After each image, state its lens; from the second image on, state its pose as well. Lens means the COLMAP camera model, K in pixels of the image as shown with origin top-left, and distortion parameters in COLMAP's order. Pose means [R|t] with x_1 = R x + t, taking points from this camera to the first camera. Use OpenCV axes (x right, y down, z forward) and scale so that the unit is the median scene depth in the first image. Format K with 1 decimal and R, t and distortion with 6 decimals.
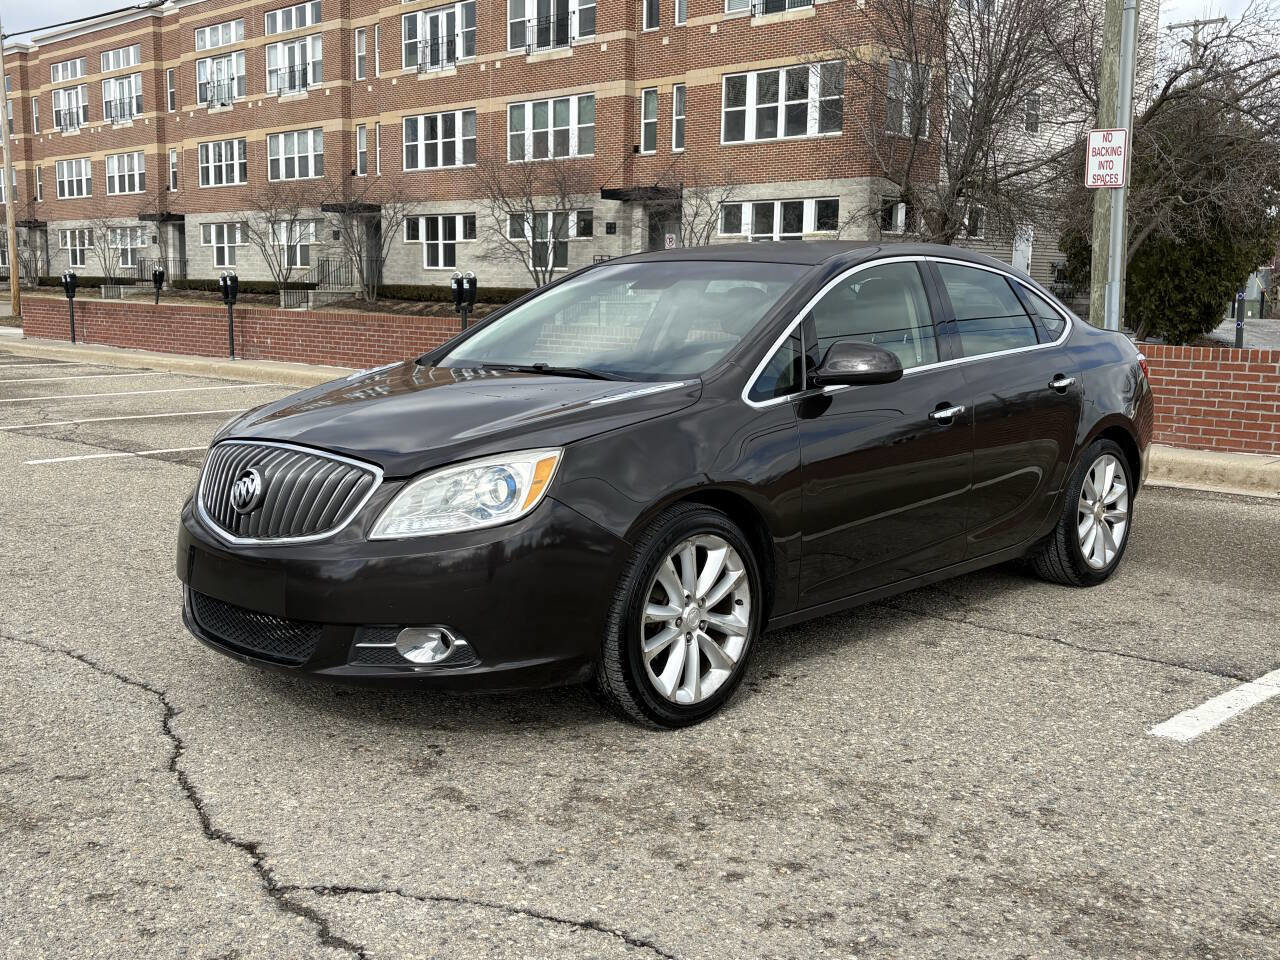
lens RADIAL K [[1346.9, 0, 637.7], [0, 1346.9, 457.6], [0, 0, 1]] dist [0.018044, 0.000000]
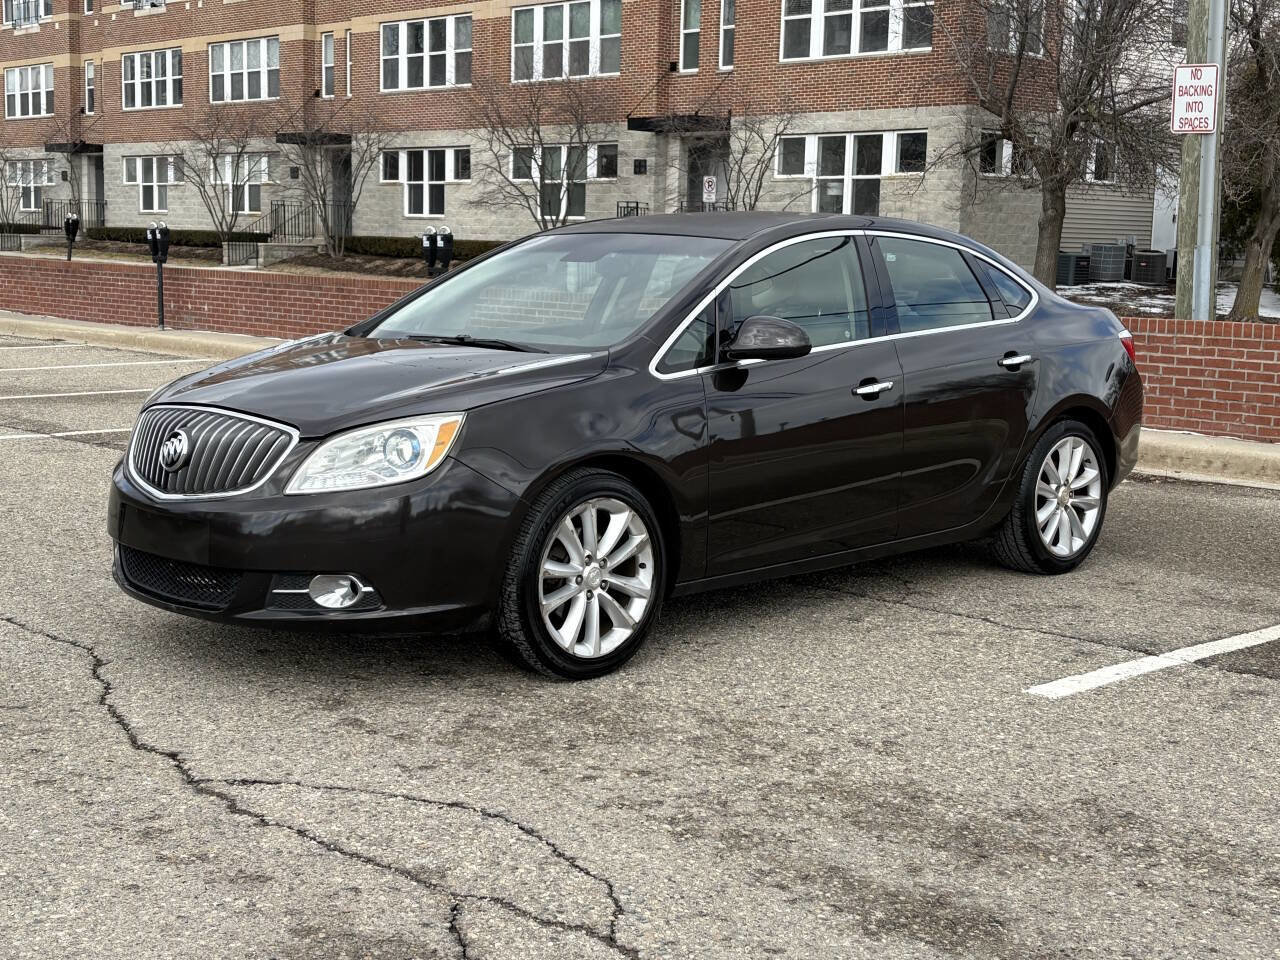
lens RADIAL K [[1769.9, 0, 642.8], [0, 1769.9, 449.4], [0, 0, 1]] dist [0.046419, 0.000000]
pose [[0.999596, 0.010450, -0.026432, 0.090090], [-0.010651, 0.999915, -0.007489, 0.022823], [0.026352, 0.007768, 0.999623, -0.301737]]
